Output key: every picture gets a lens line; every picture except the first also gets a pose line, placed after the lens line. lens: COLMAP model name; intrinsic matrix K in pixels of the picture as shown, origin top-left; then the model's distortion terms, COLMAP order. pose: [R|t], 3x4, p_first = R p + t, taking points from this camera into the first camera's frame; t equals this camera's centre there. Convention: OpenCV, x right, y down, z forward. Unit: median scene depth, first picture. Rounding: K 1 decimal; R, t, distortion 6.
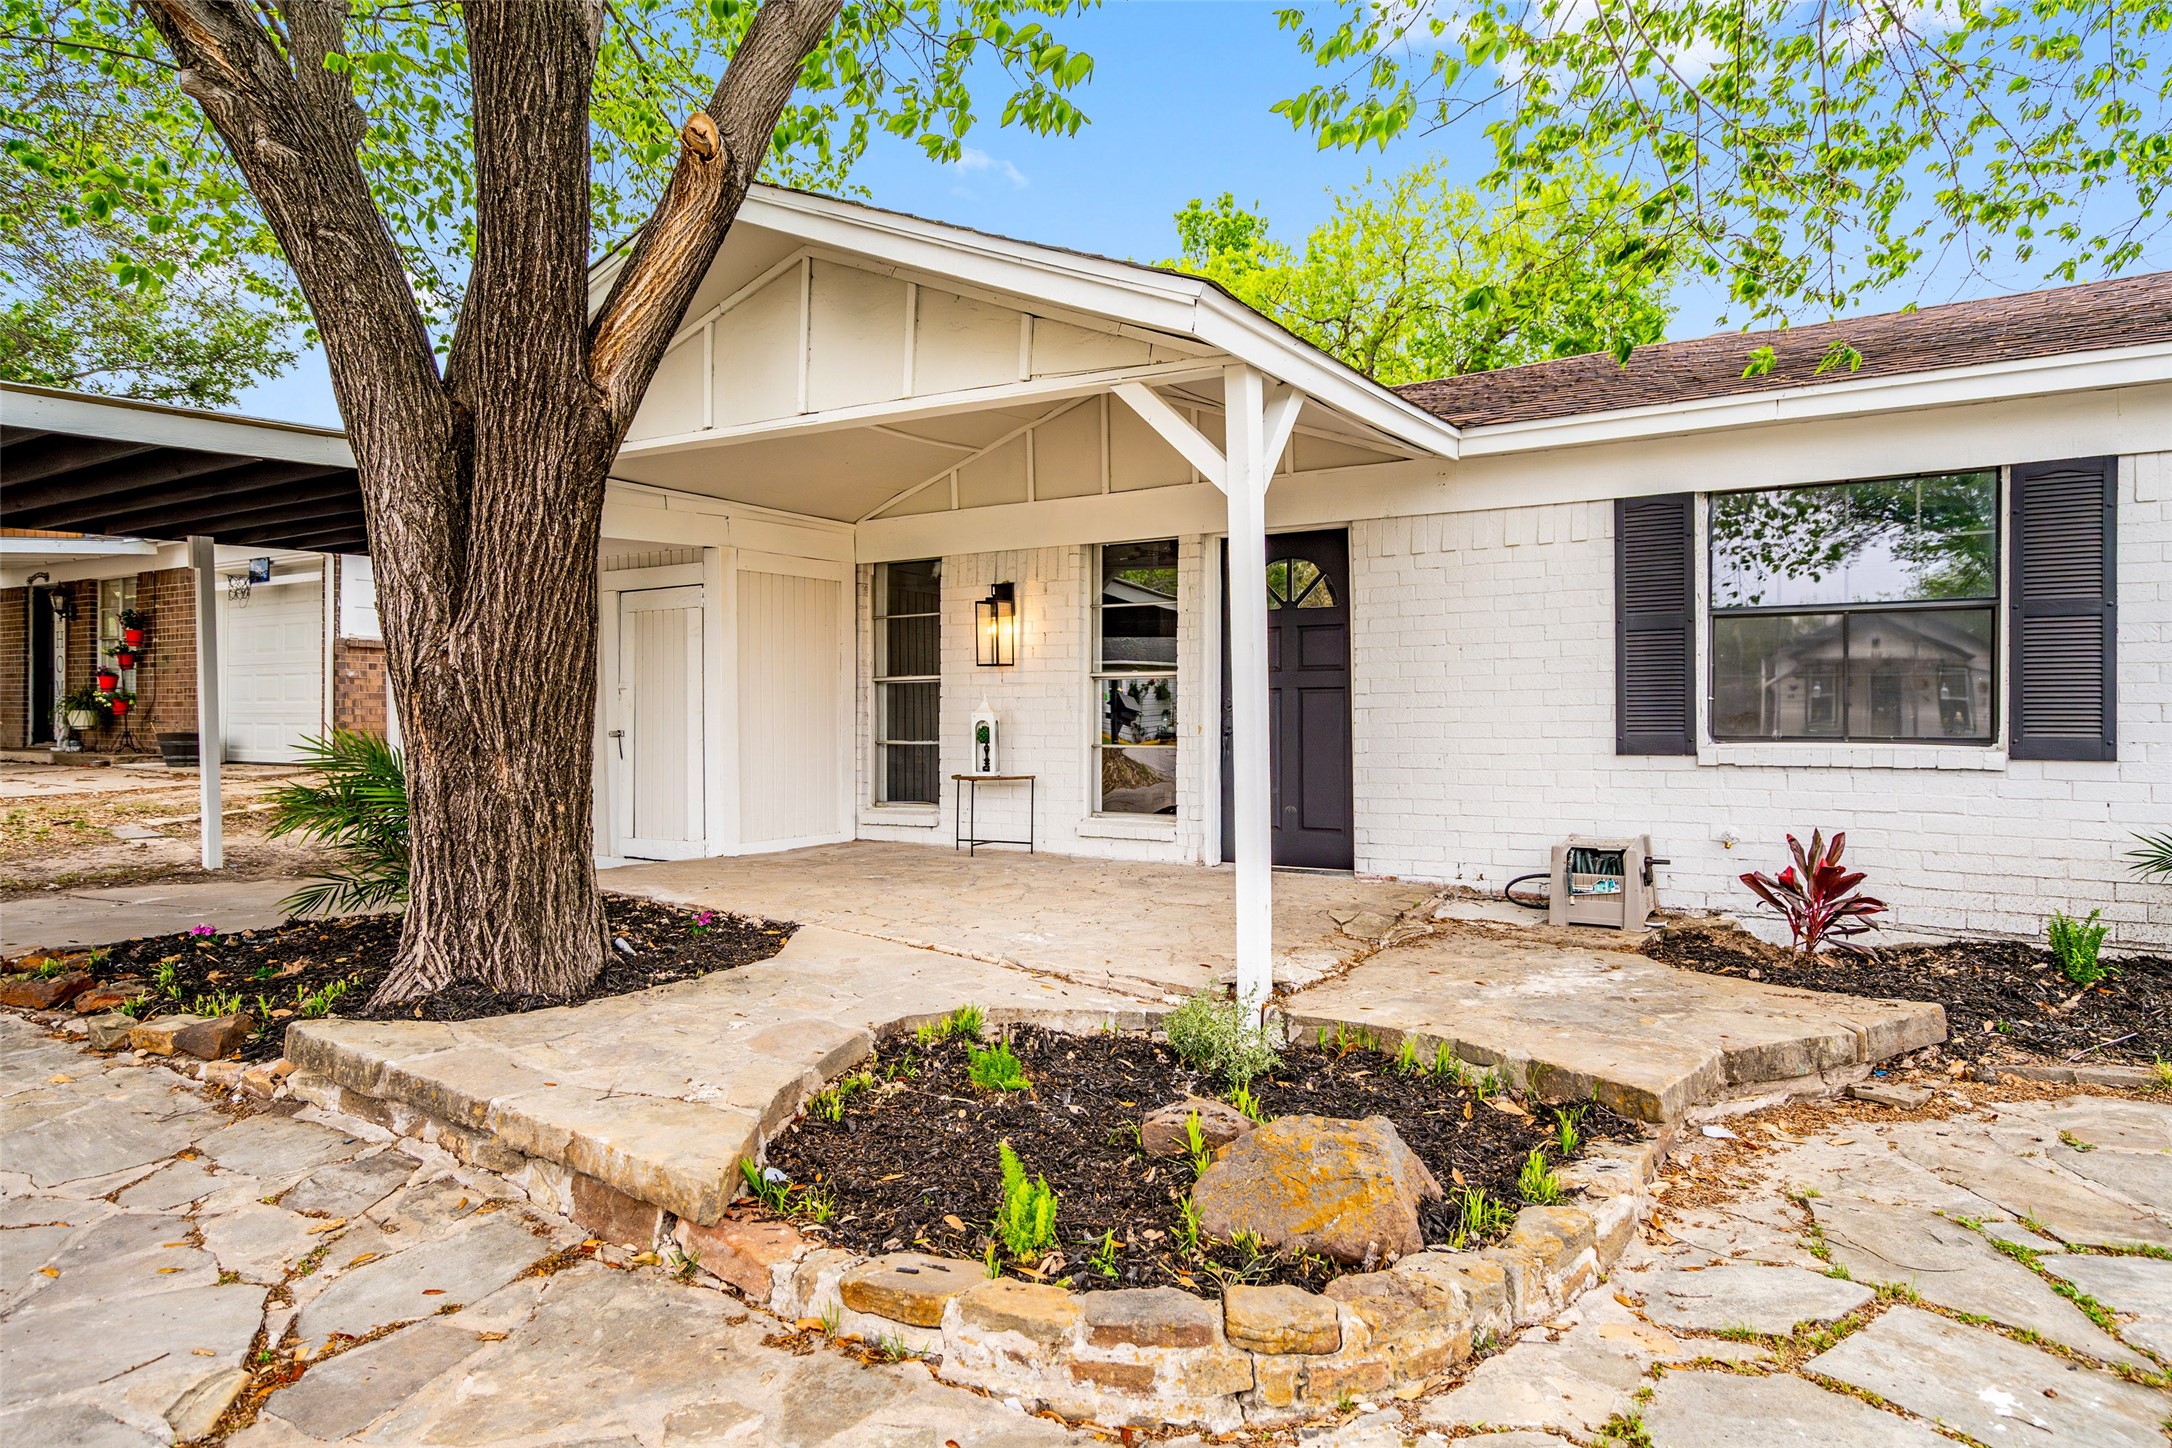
lens RADIAL K [[1261.4, 0, 1090.1], [0, 1261.4, 701.2], [0, 0, 1]] dist [0.000810, -0.000060]
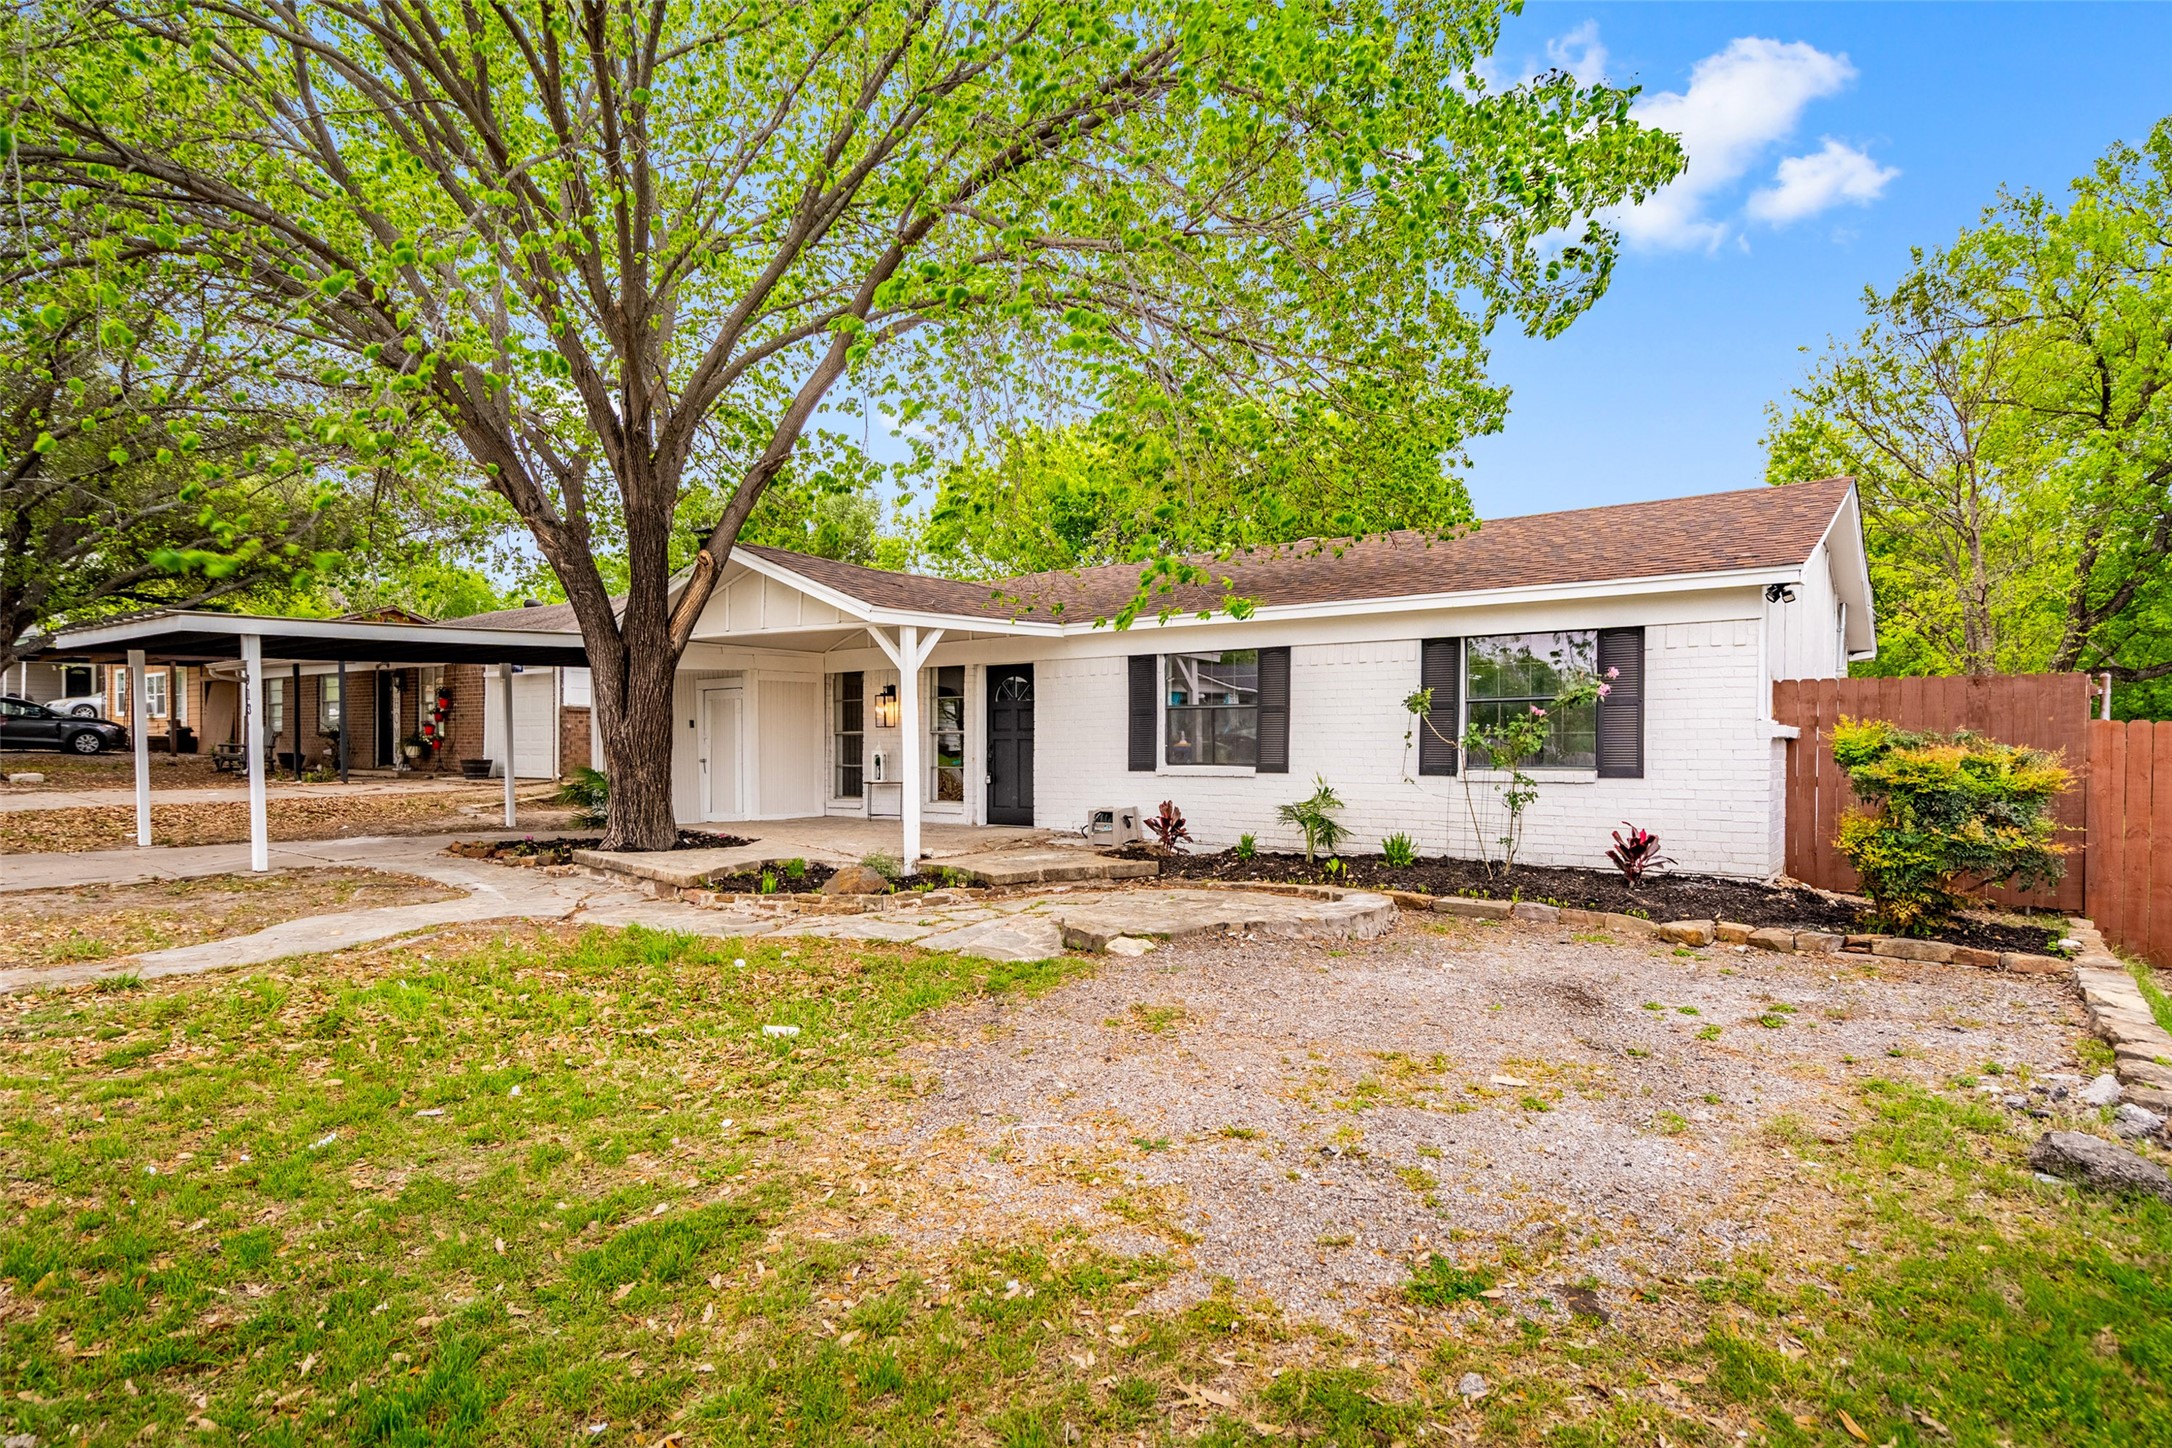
lens RADIAL K [[1124.6, 0, 1086.1], [0, 1124.6, 737.7], [0, 0, 1]] dist [-0.000599, 0.000093]
pose [[0.996731, 0.000042, -0.080793, 0.401459], [0.000303, 0.999991, 0.004259, -0.019166], [0.080792, -0.004269, 0.996722, -0.782483]]
